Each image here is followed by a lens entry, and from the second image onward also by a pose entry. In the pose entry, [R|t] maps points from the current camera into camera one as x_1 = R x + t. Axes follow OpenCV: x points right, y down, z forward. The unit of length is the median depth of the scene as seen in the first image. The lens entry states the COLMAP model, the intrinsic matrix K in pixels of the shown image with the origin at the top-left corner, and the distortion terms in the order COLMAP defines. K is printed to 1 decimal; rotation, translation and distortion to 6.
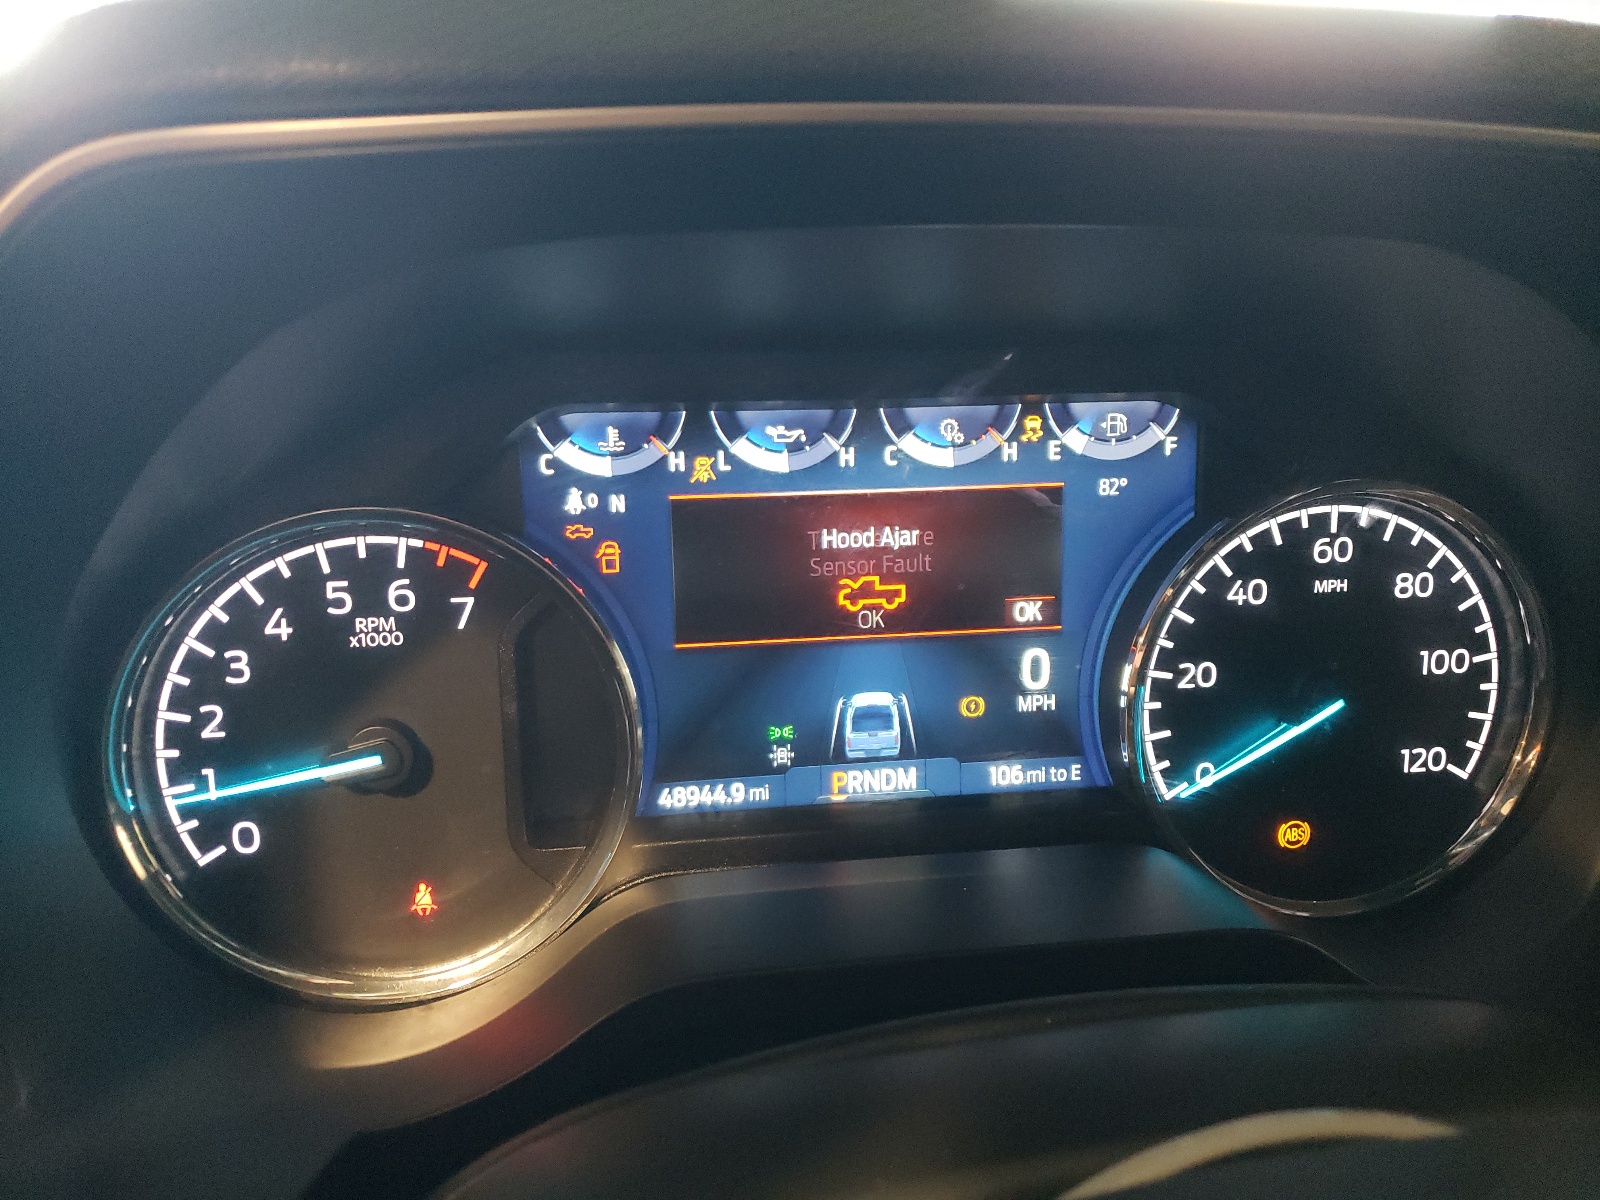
lens RADIAL K [[1204.7, 0, 796.2], [0, 1204.7, 594.3], [0, 0, 1]] dist [-0.002616, -0.002898]
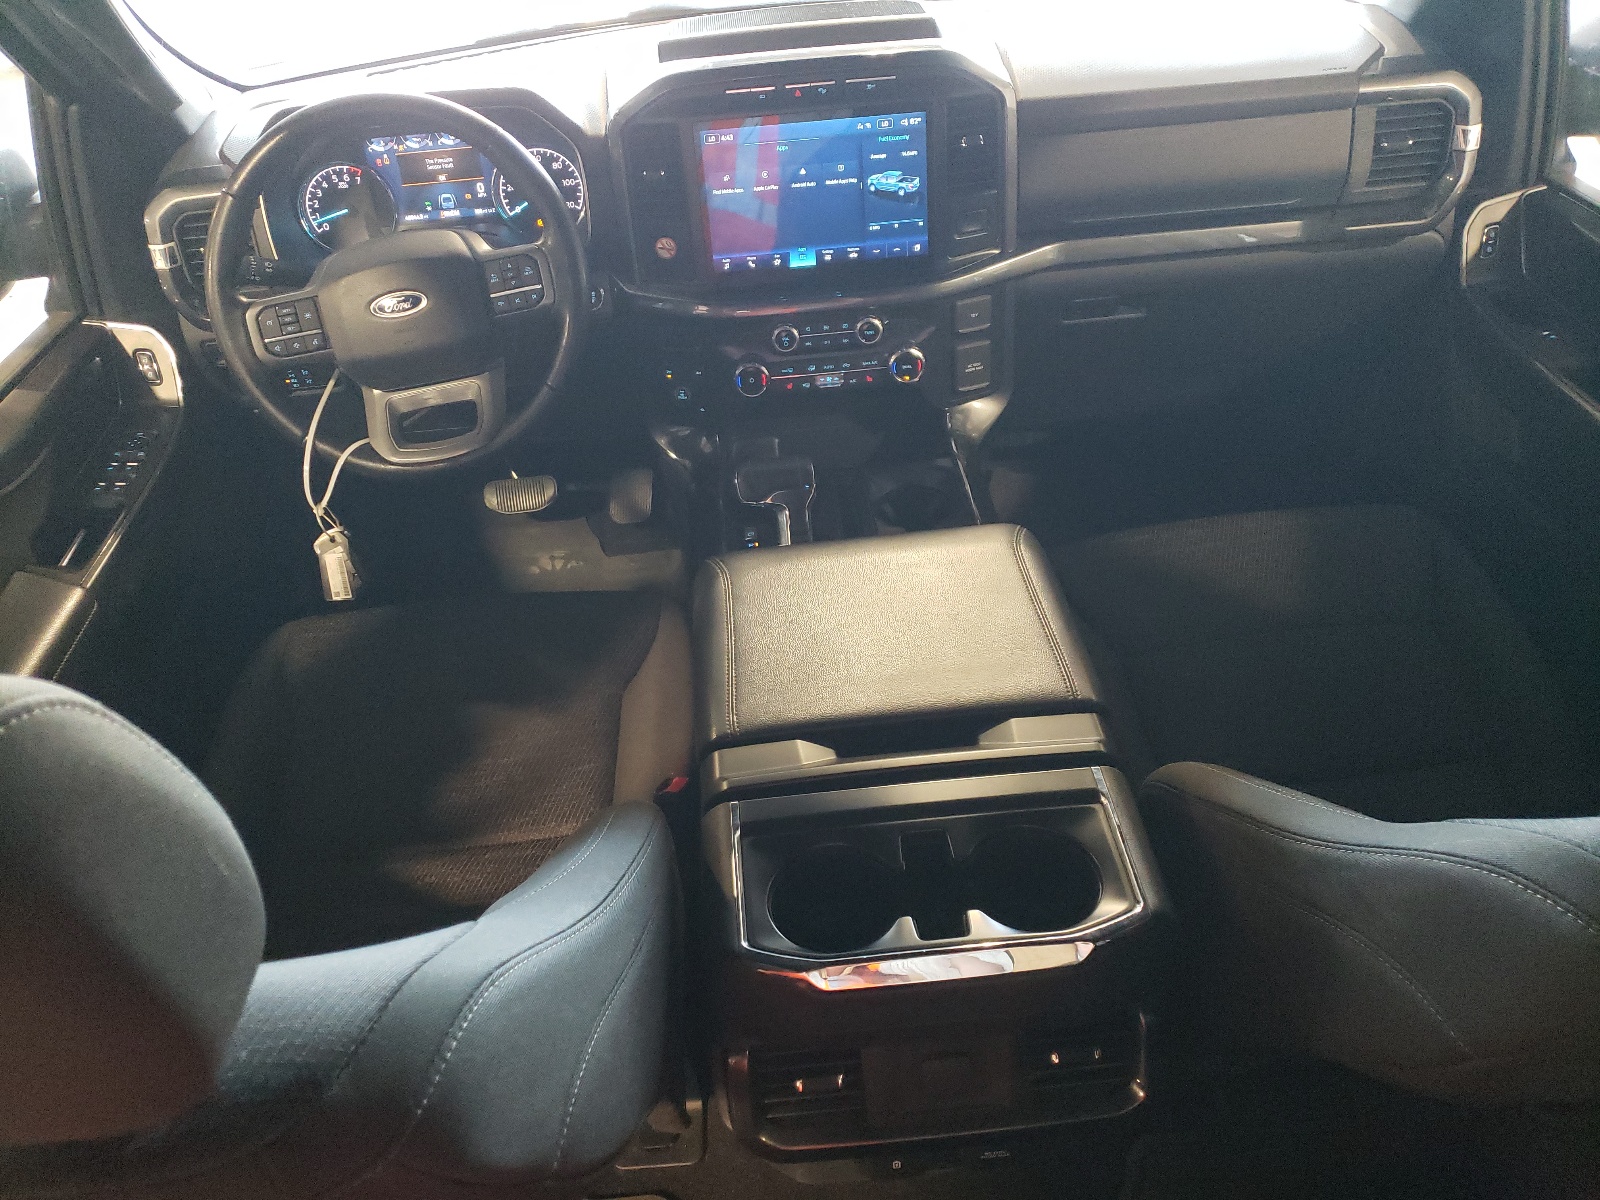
lens RADIAL K [[1204.7, 0, 807.3], [0, 1204.7, 599.1], [0, 0, 1]] dist [-0.002616, -0.002898]
pose [[0.997093, -0.020390, -0.073421, 1.945152], [0.044186, 0.939717, 0.339086, 0.035807], [0.062081, -0.341345, 0.937886, -4.255825]]
